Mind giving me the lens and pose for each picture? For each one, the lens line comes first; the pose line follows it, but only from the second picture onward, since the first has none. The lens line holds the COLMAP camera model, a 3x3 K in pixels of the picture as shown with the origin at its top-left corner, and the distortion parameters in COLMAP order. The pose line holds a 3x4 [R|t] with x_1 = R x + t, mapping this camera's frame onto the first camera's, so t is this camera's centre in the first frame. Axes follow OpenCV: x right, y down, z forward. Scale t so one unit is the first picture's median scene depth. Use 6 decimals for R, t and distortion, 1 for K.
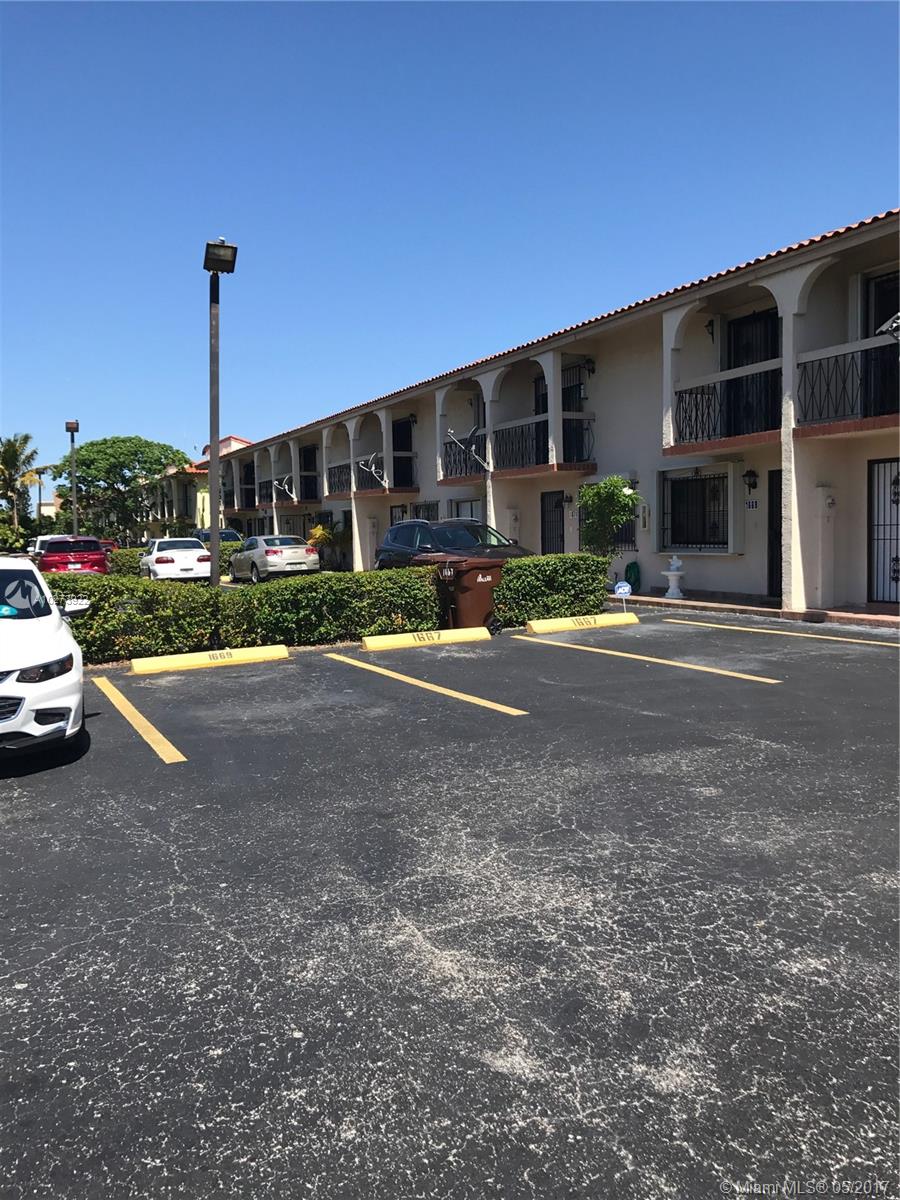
lens RADIAL K [[994.0, 0, 449.0], [0, 994.0, 600.7], [0, 0, 1]] dist [0.005878, -0.004415]
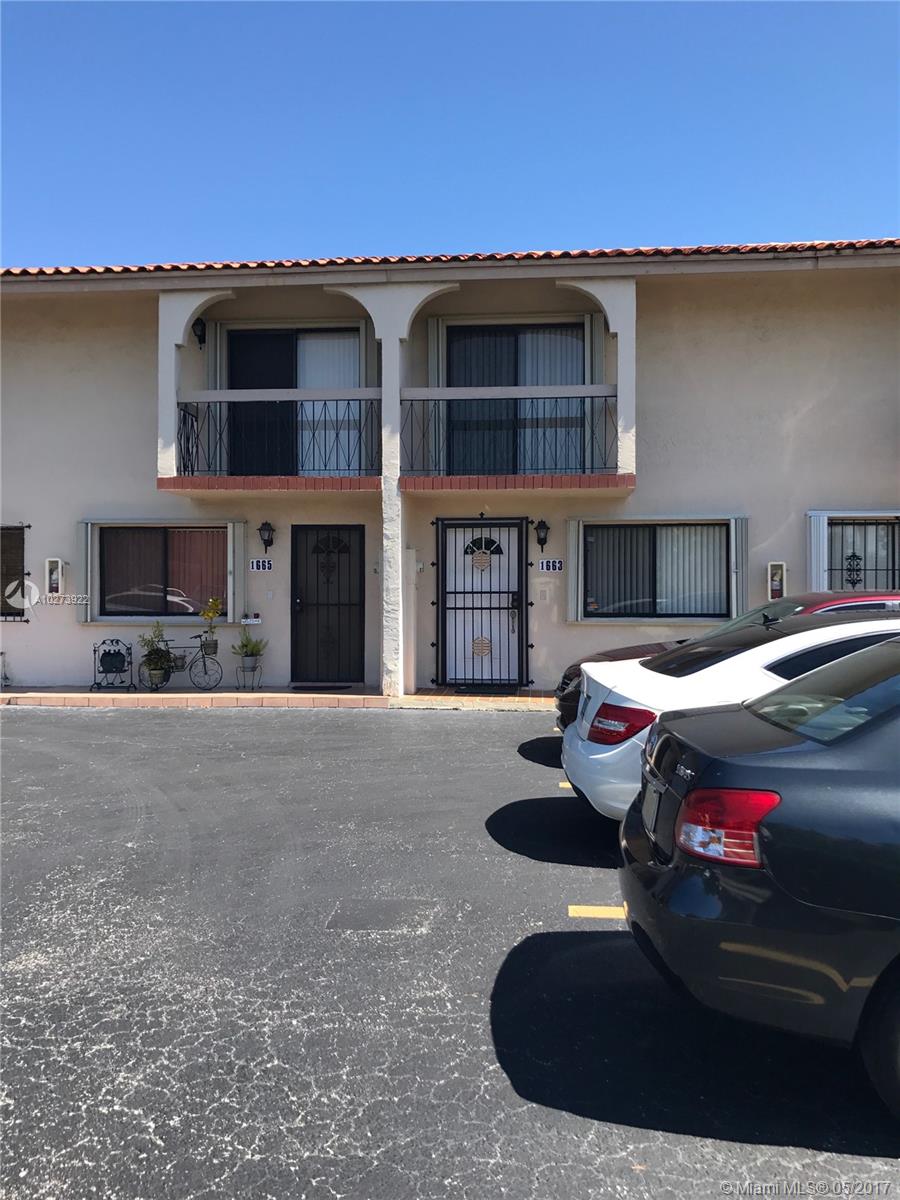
lens RADIAL K [[940.0, 0, 450.3], [0, 940.0, 599.9], [0, 0, 1]] dist [-0.006548, 0.000071]
pose [[0.559519, 0.028283, 0.828335, -0.229466], [0.026762, 0.998280, -0.052163, -0.026946], [-0.828385, 0.051354, 0.557800, 0.468268]]
